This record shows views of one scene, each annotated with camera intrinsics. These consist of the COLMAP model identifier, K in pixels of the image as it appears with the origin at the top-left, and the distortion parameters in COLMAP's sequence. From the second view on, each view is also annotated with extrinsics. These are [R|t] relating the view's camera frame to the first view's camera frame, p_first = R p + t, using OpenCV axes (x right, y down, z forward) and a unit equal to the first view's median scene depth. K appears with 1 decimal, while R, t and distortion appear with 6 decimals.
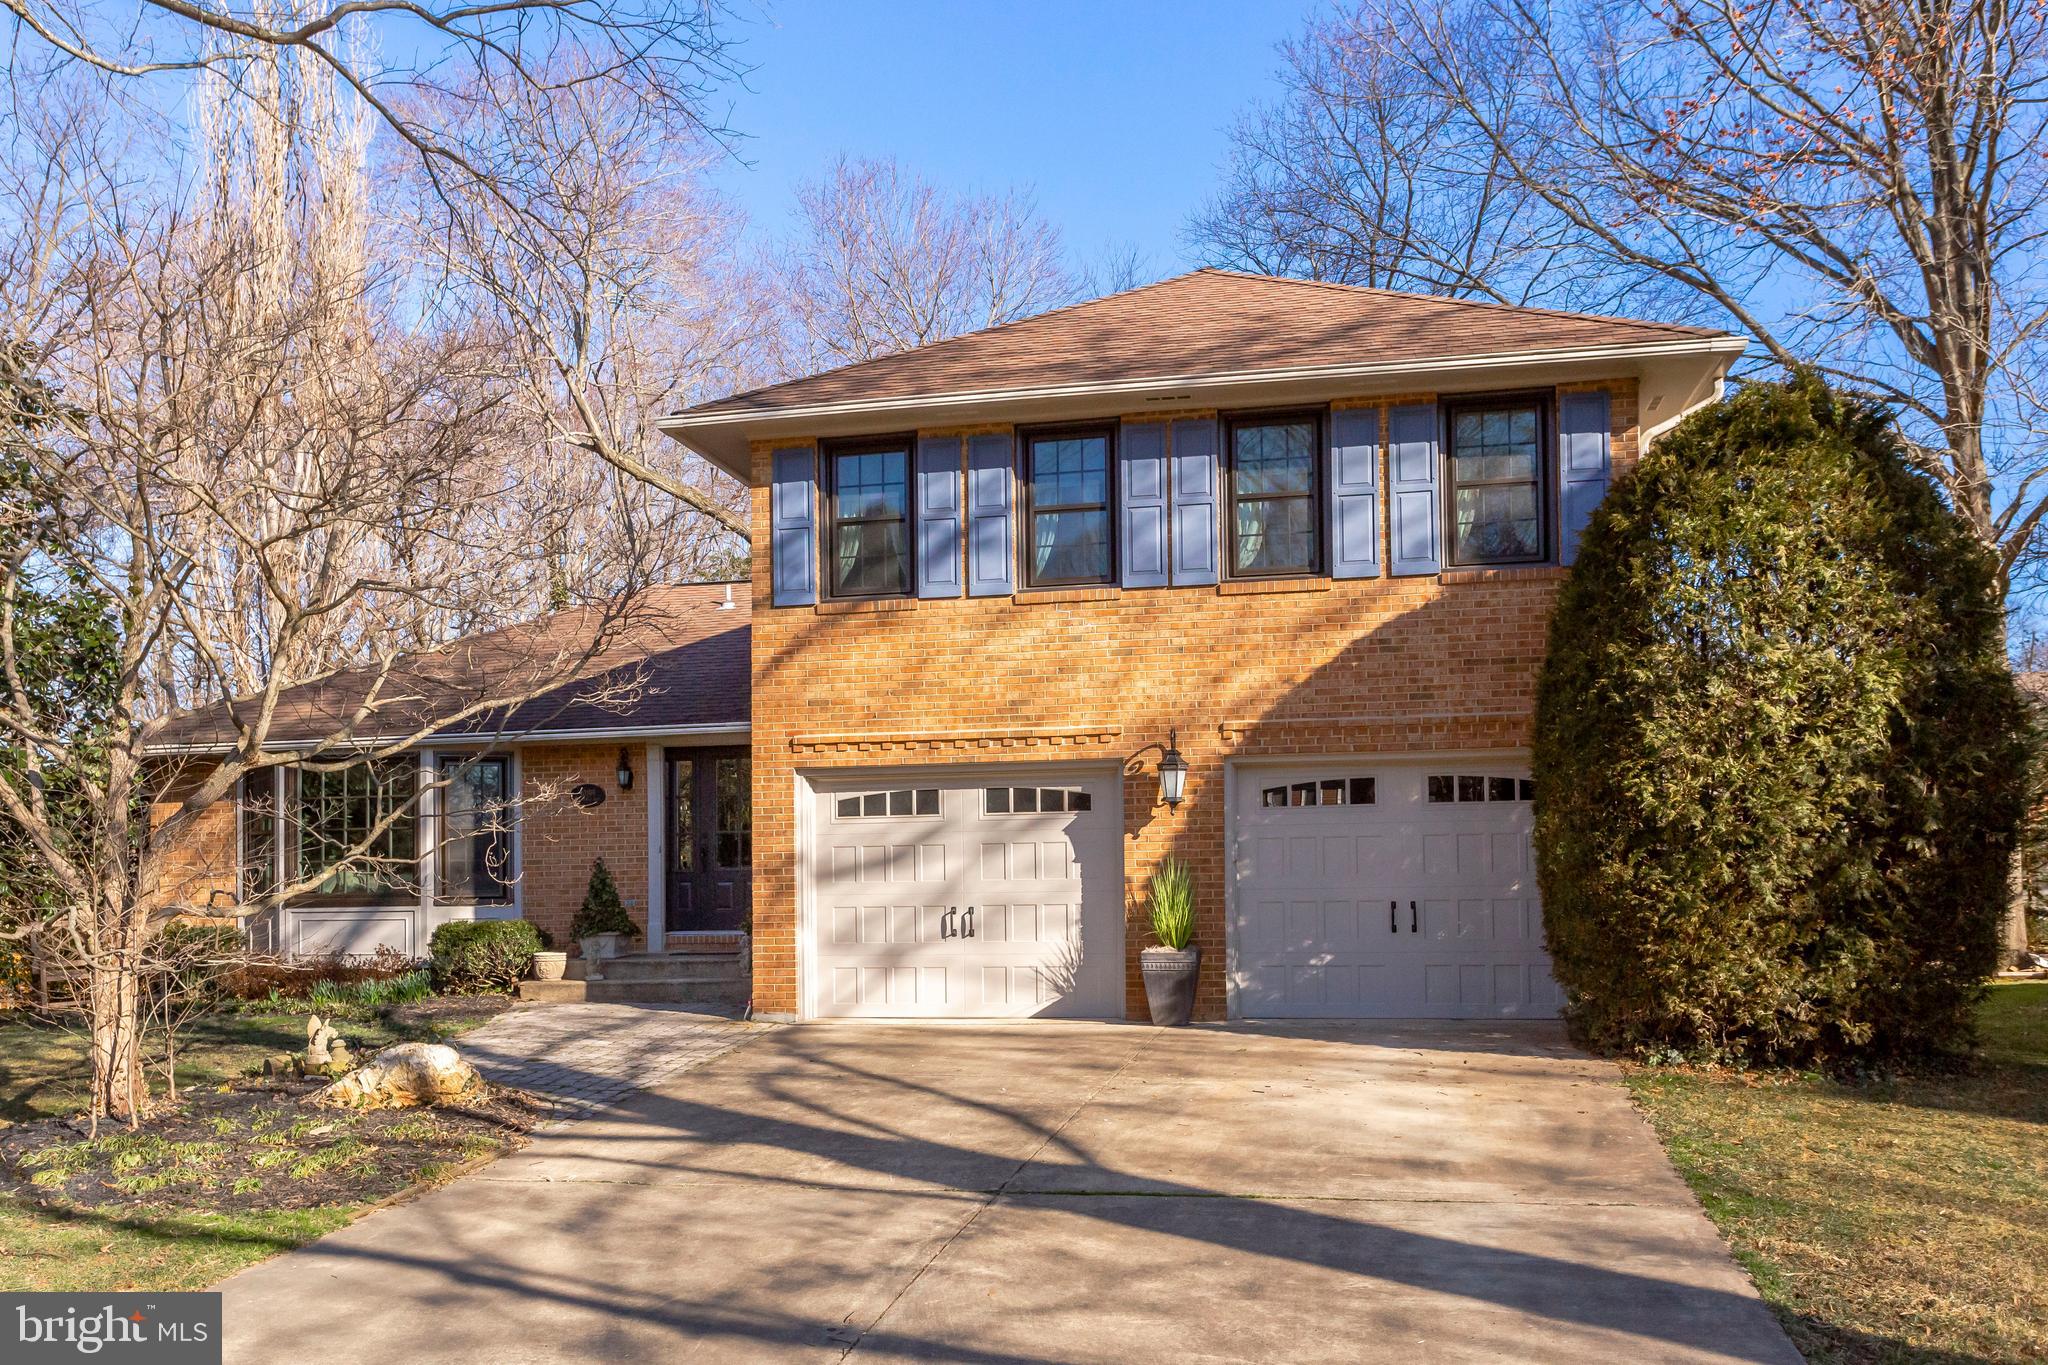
lens RADIAL K [[1642.3, 0, 1024.2], [0, 1642.3, 679.5], [0, 0, 1]] dist [0.004220, 0.001815]
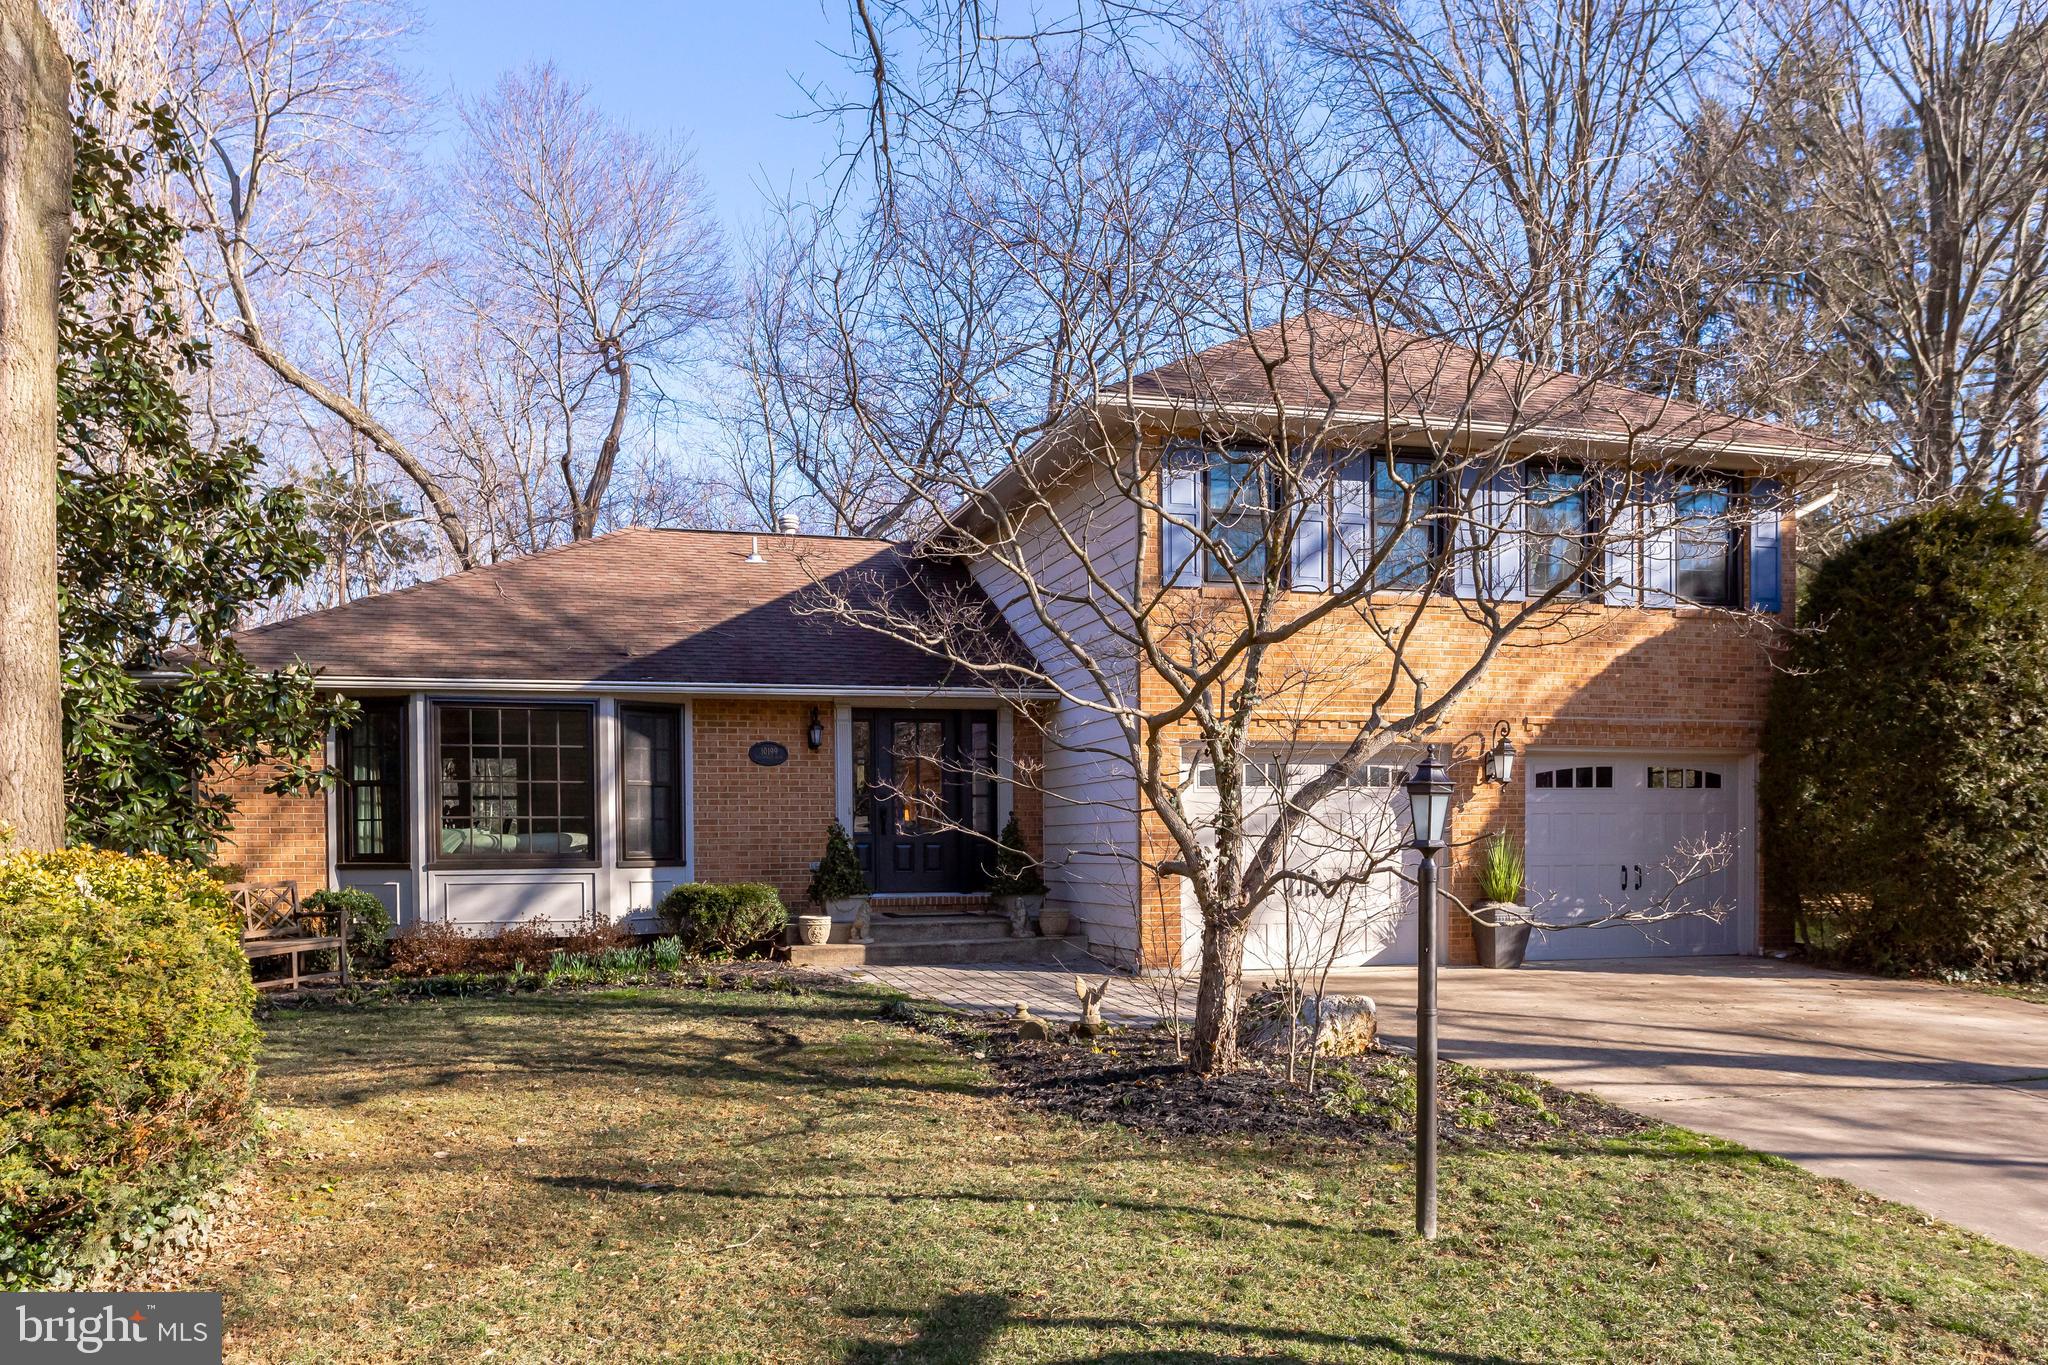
lens RADIAL K [[1622.3, 0, 1024.1], [0, 1622.3, 688.0], [0, 0, 1]] dist [-0.001907, 0.001441]
pose [[0.880665, 0.053476, 0.470711, -0.764067], [-0.065786, 0.997786, 0.009725, 0.017401], [-0.469149, -0.039531, 0.882234, 0.123941]]
